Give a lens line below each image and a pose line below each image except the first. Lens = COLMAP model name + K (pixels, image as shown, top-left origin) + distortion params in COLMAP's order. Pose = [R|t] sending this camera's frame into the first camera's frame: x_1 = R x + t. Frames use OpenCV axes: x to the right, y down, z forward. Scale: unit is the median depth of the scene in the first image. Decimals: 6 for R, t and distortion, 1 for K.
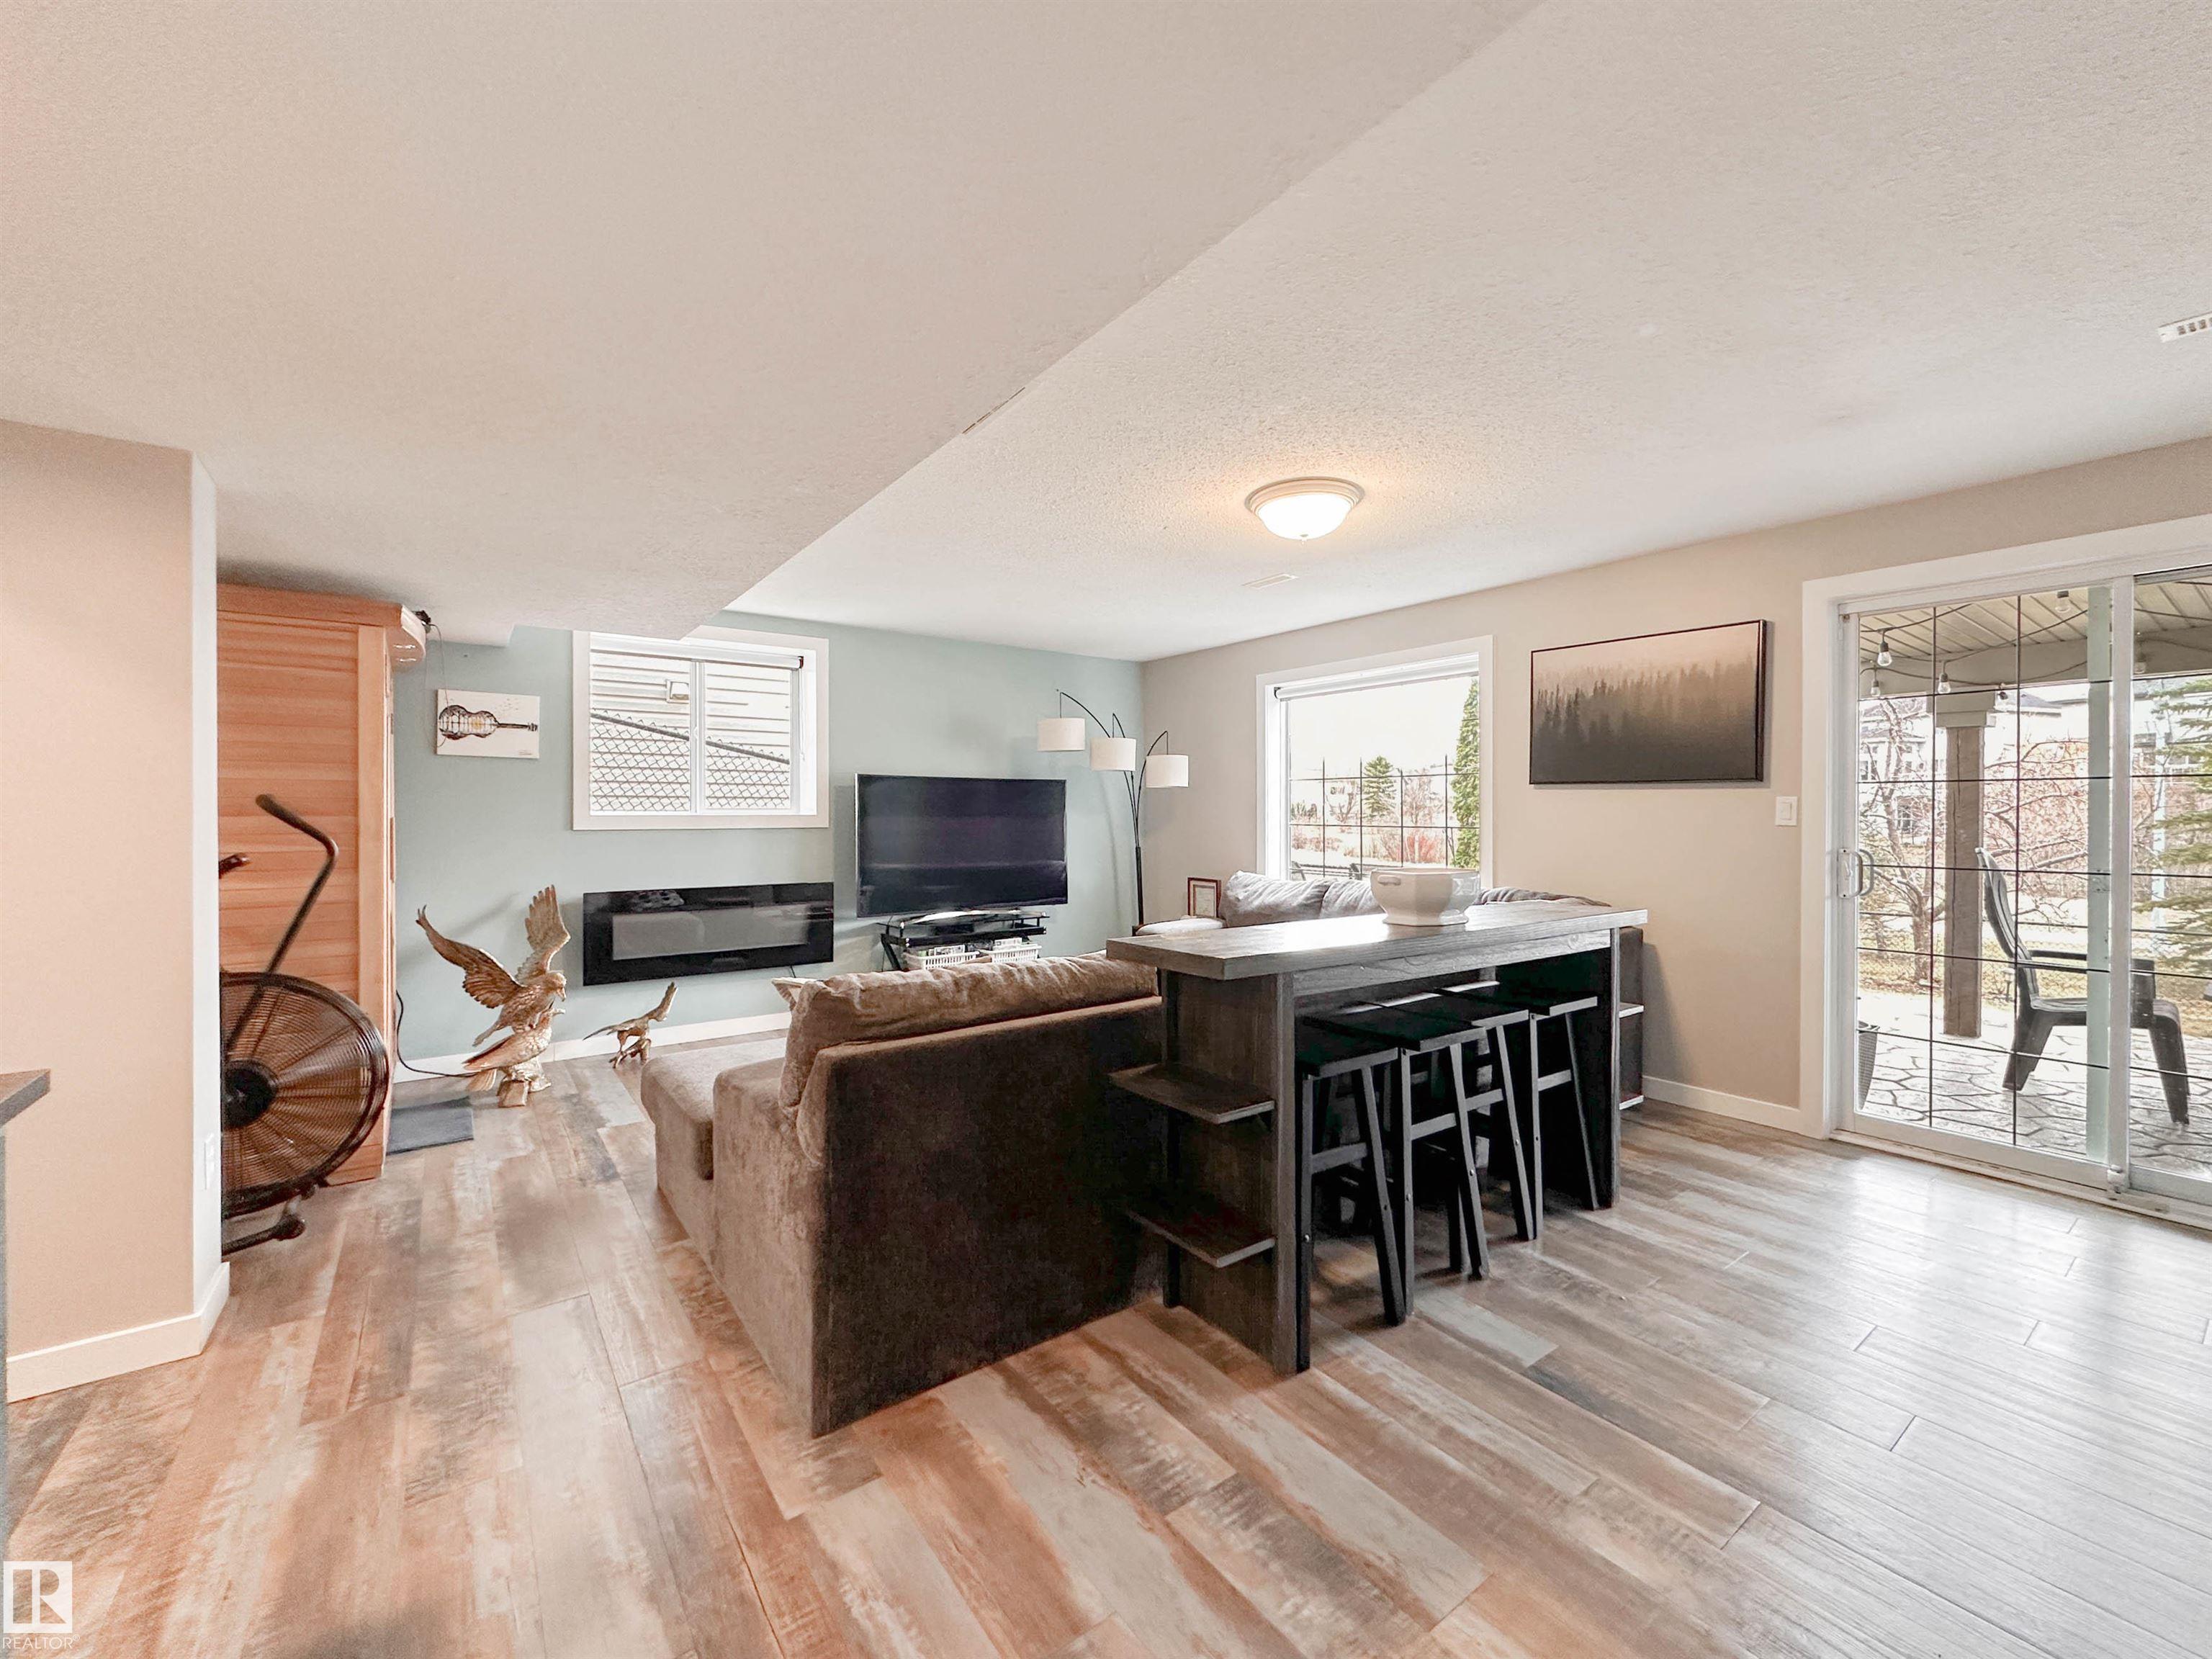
lens RADIAL K [[918.4, 0, 1101.6], [0, 918.4, 811.6], [0, 0, 1]] dist [-0.000751, -0.000297]
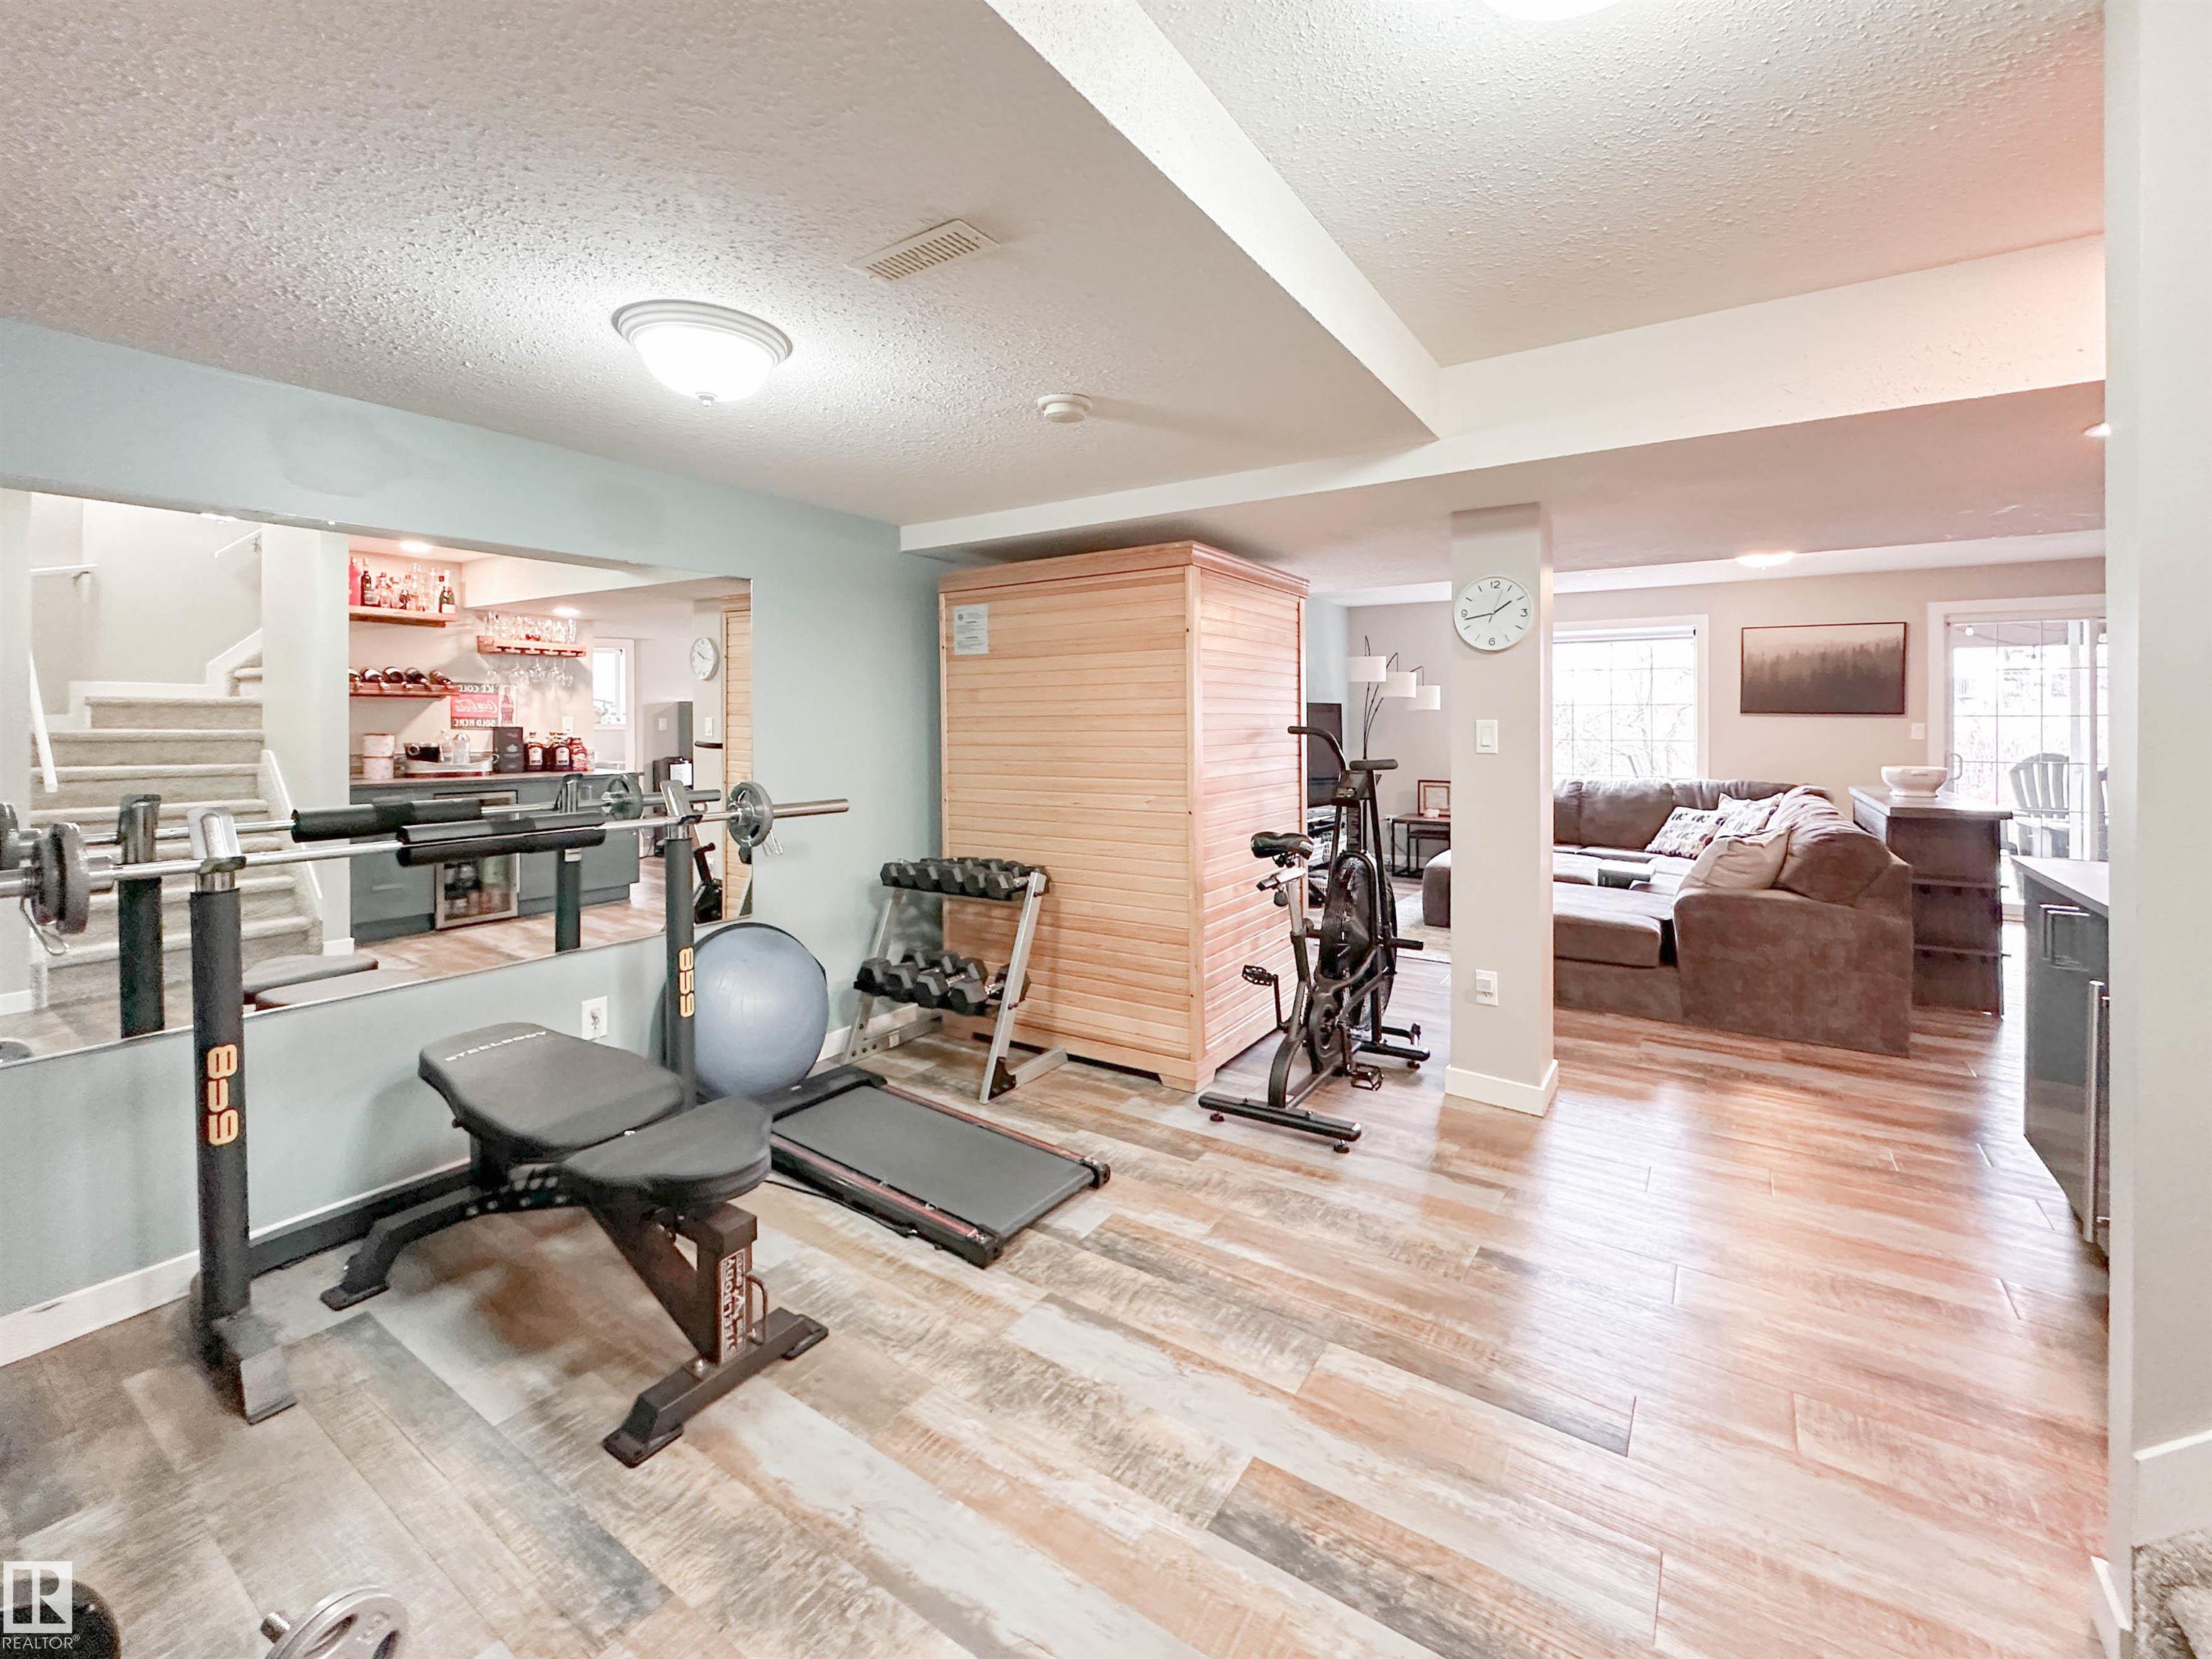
lens RADIAL K [[941.5, 0, 1126.2], [0, 941.5, 720.7], [0, 0, 1]] dist [0.003507, -0.000226]
pose [[0.933818, 0.000223, 0.357747, -1.515503], [-0.000950, 0.999998, 0.001856, -0.027155], [-0.357746, -0.002073, 0.933817, -0.173164]]
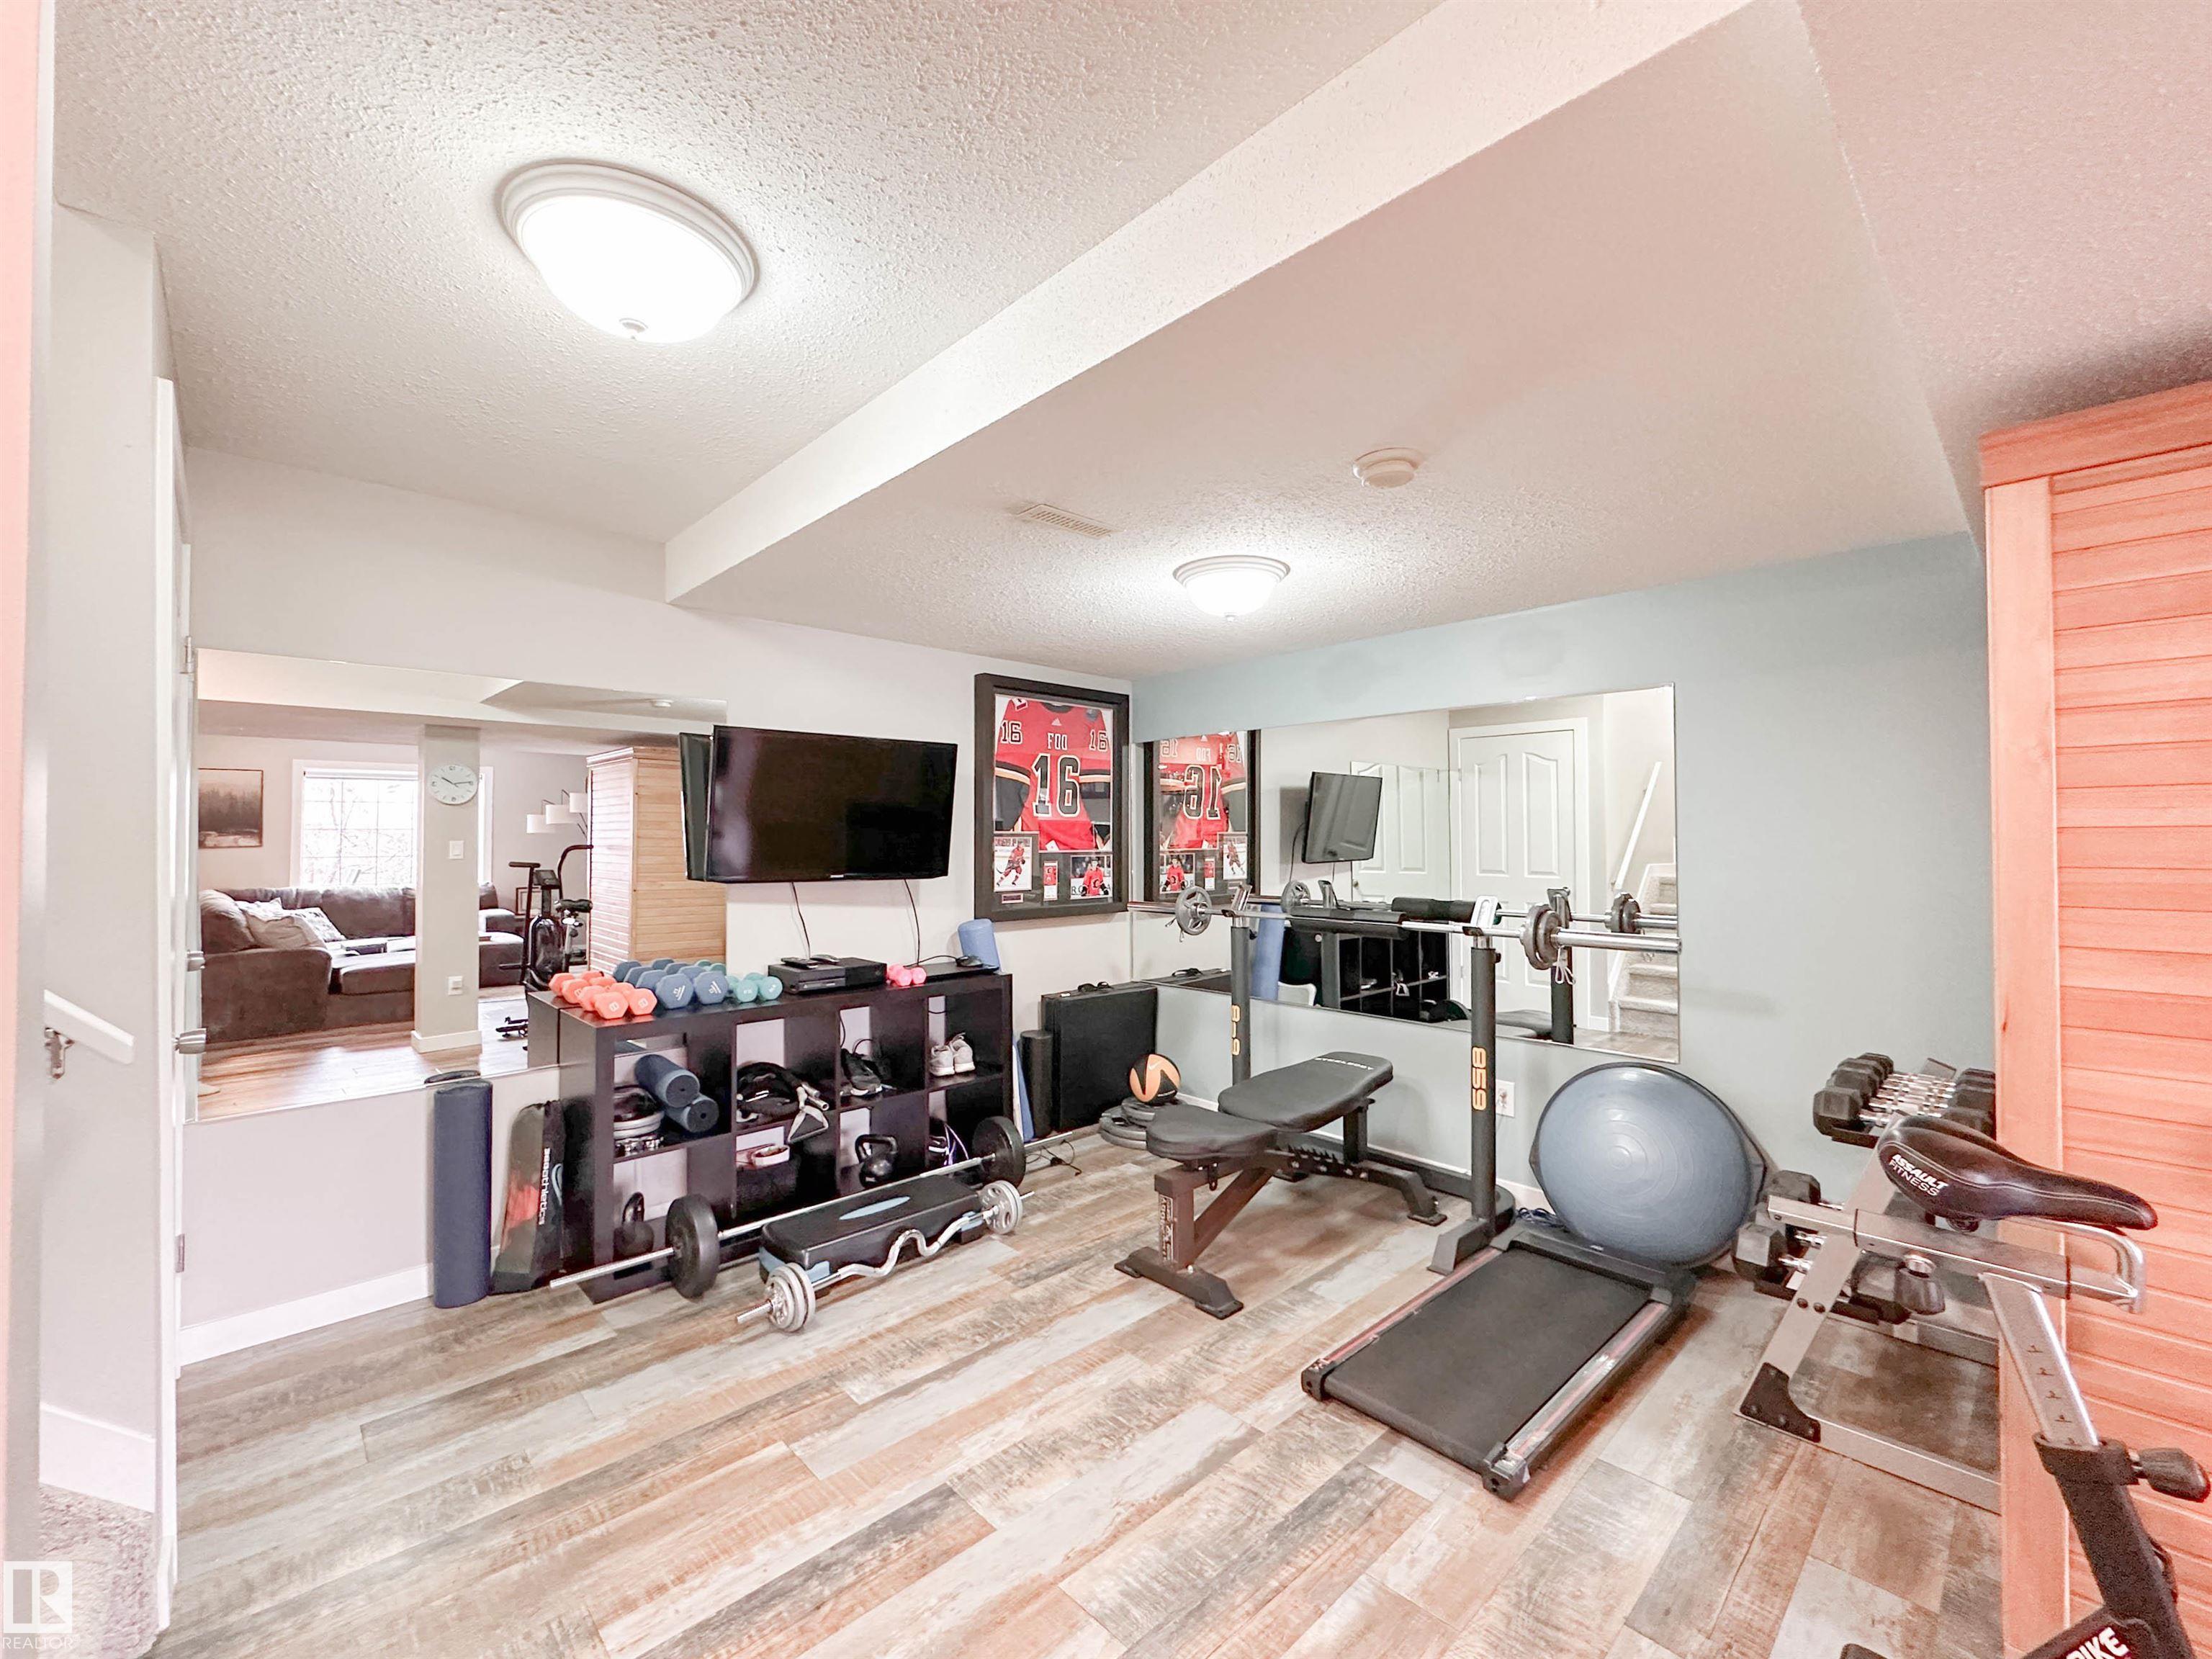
lens RADIAL K [[918.4, 0, 1101.6], [0, 918.4, 811.6], [0, 0, 1]] dist [-0.000751, -0.000297]
pose [[0.125210, -0.029966, -0.991678, -0.662309], [0.000550, 0.999546, -0.030134, -0.024813], [0.992130, 0.003227, 0.125170, 0.305345]]
